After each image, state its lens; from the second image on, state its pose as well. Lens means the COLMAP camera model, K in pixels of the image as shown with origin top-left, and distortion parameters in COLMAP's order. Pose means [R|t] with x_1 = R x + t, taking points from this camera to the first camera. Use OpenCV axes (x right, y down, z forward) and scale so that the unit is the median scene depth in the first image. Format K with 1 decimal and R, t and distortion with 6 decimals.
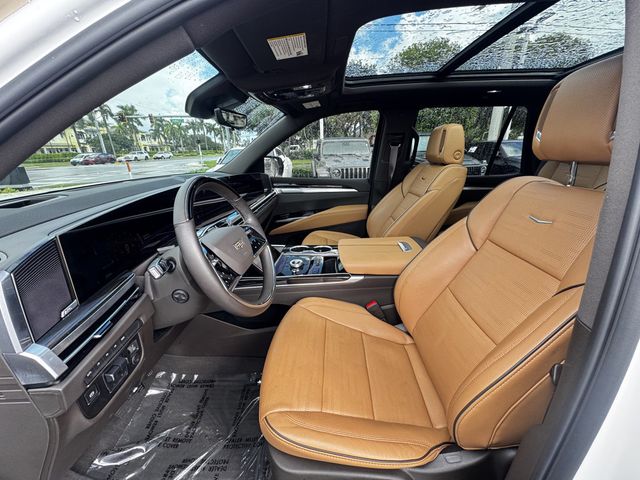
lens RADIAL K [[258.8, 0, 319.5], [0, 258.8, 241.1], [0, 0, 1]] dist [-0.001988, 0.000223]
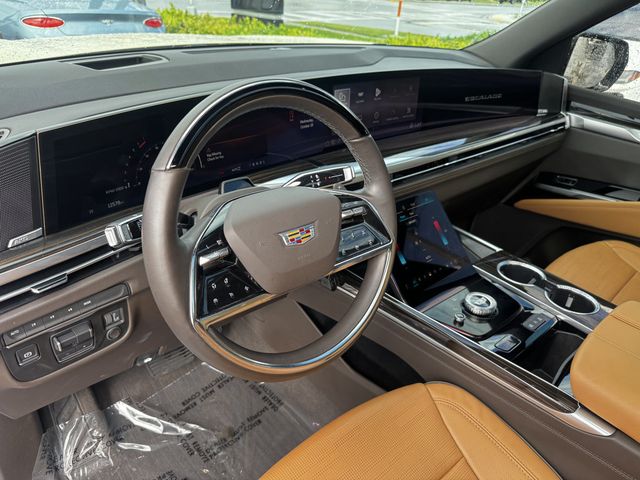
lens RADIAL K [[461.1, 0, 323.2], [0, 461.1, 241.3], [0, 0, 1]] dist [-0.006396, 0.002801]
pose [[0.698815, 0.420353, -0.578758, 0.119100], [-0.324814, 0.907360, 0.266823, -0.118192], [0.637301, 0.001529, 0.770613, 0.195042]]
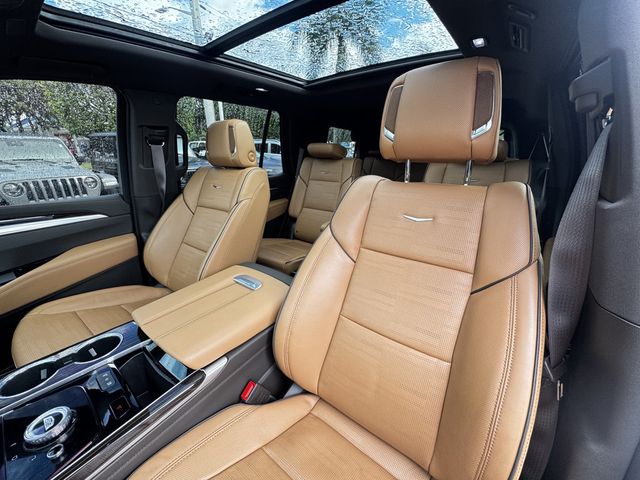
lens RADIAL K [[258.8, 0, 320.7], [0, 258.8, 237.1], [0, 0, 1]] dist [-0.001988, 0.000223]
pose [[0.578196, -0.254291, 0.775258, -0.074991], [0.273207, 0.955679, 0.109709, -0.109708], [-0.768796, 0.148373, 0.622044, 0.333495]]
